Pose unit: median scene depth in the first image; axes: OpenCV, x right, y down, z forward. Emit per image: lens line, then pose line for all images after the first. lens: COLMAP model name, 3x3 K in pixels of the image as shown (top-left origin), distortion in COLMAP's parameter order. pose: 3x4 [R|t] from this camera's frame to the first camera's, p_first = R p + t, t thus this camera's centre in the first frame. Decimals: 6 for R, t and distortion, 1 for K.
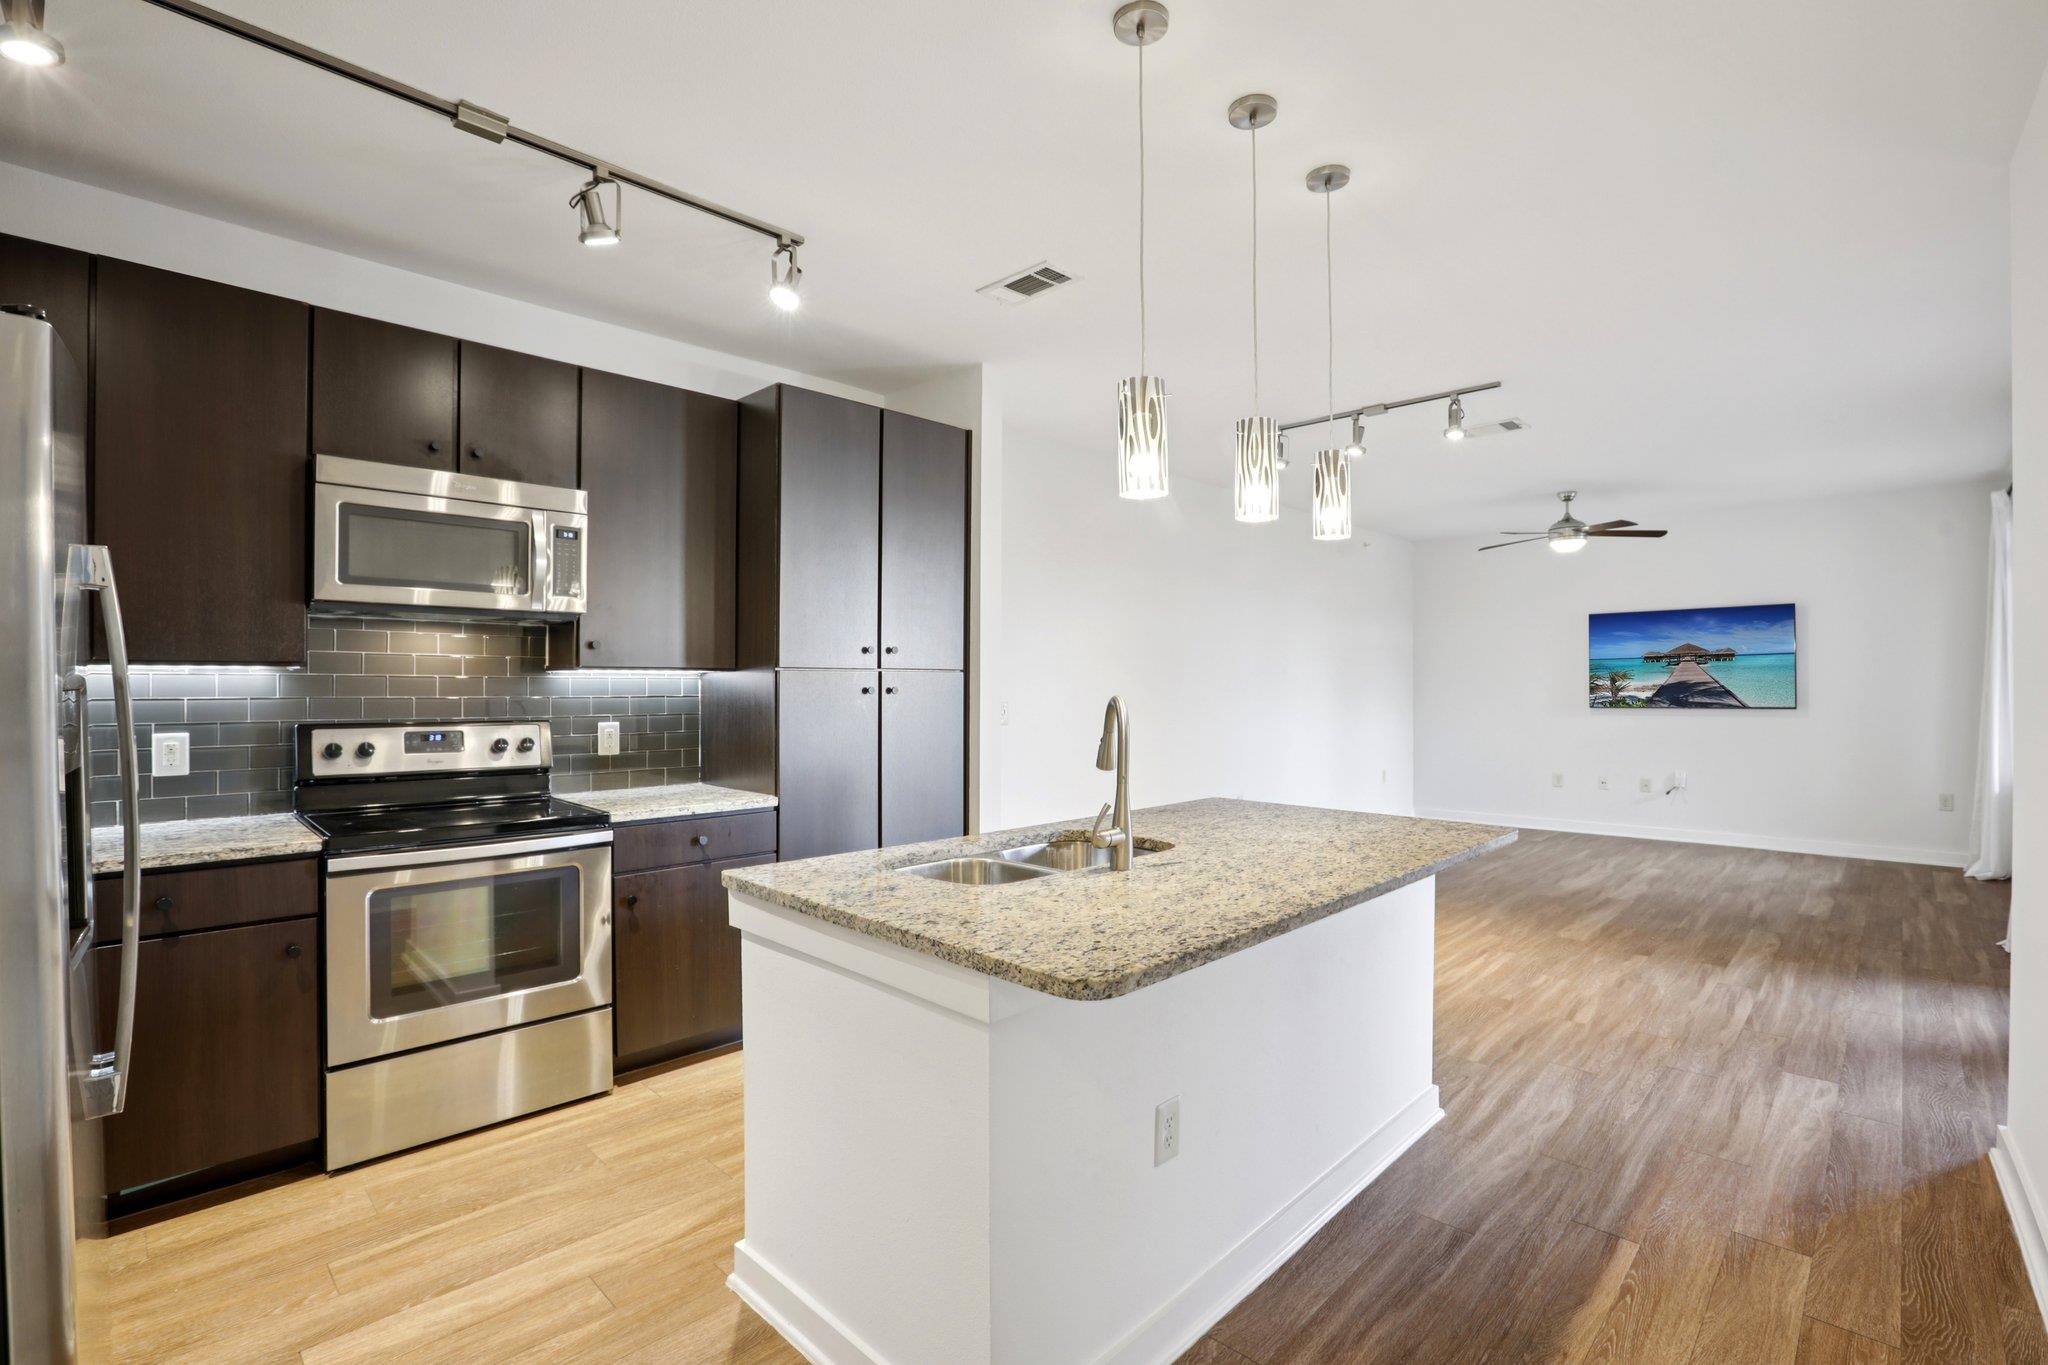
lens RADIAL K [[928.9, 0, 1005.6], [0, 928.9, 680.4], [0, 0, 1]] dist [-0.024258, 0.003693]
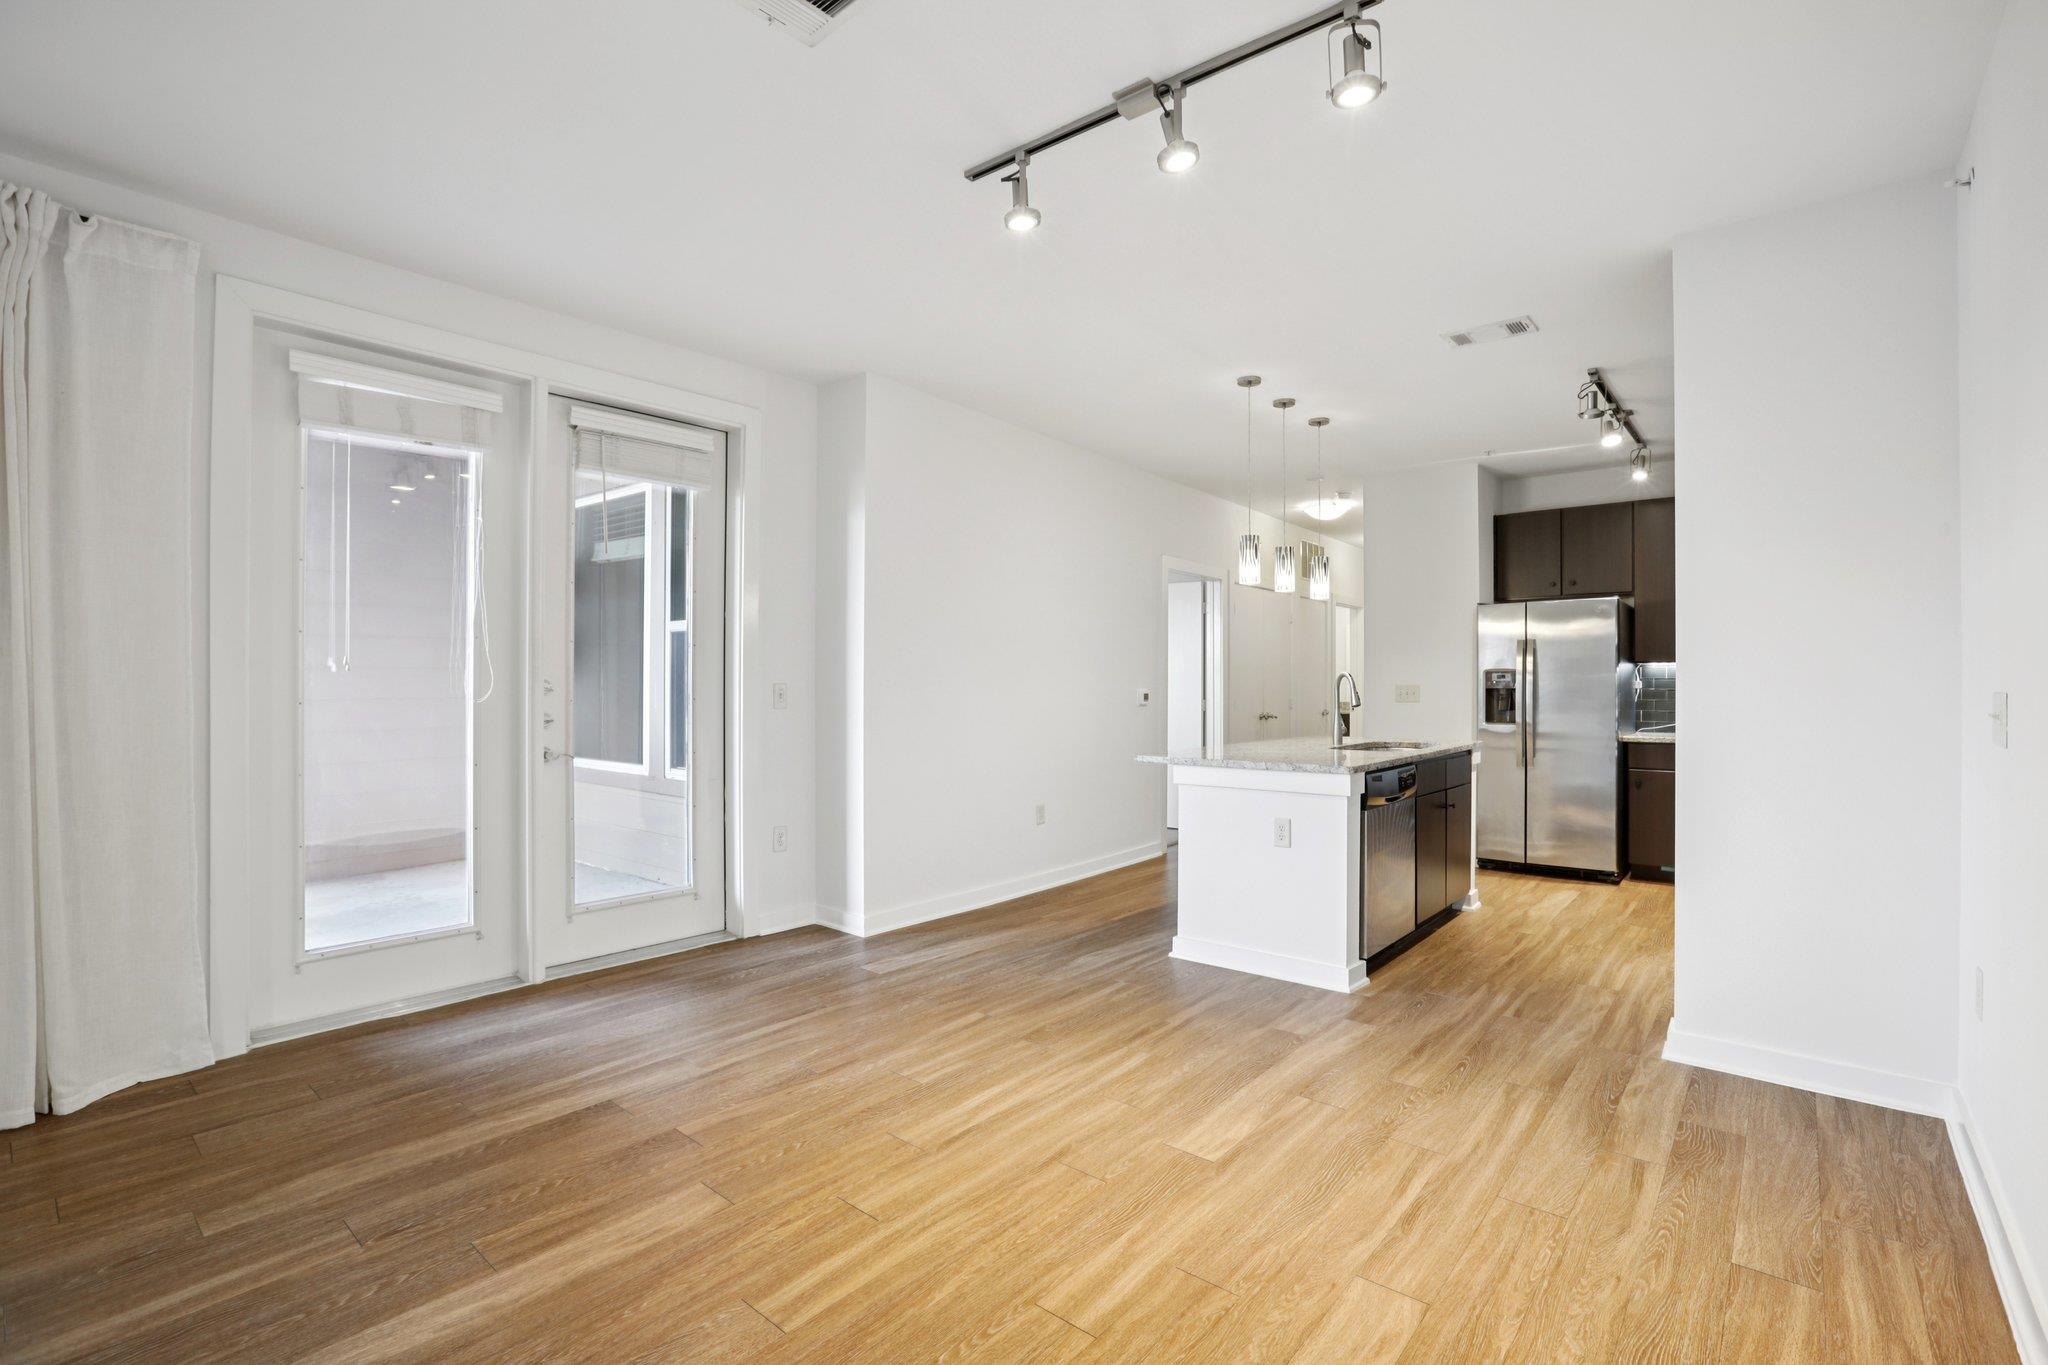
lens RADIAL K [[928.9, 0, 1023.0], [0, 928.9, 688.4], [0, 0, 1]] dist [-0.024258, 0.003693]
pose [[-0.996628, -0.004957, -0.081904, 0.674560], [-0.004832, 0.999987, -0.001727, 0.040119], [0.081912, -0.001325, -0.996639, 1.988664]]
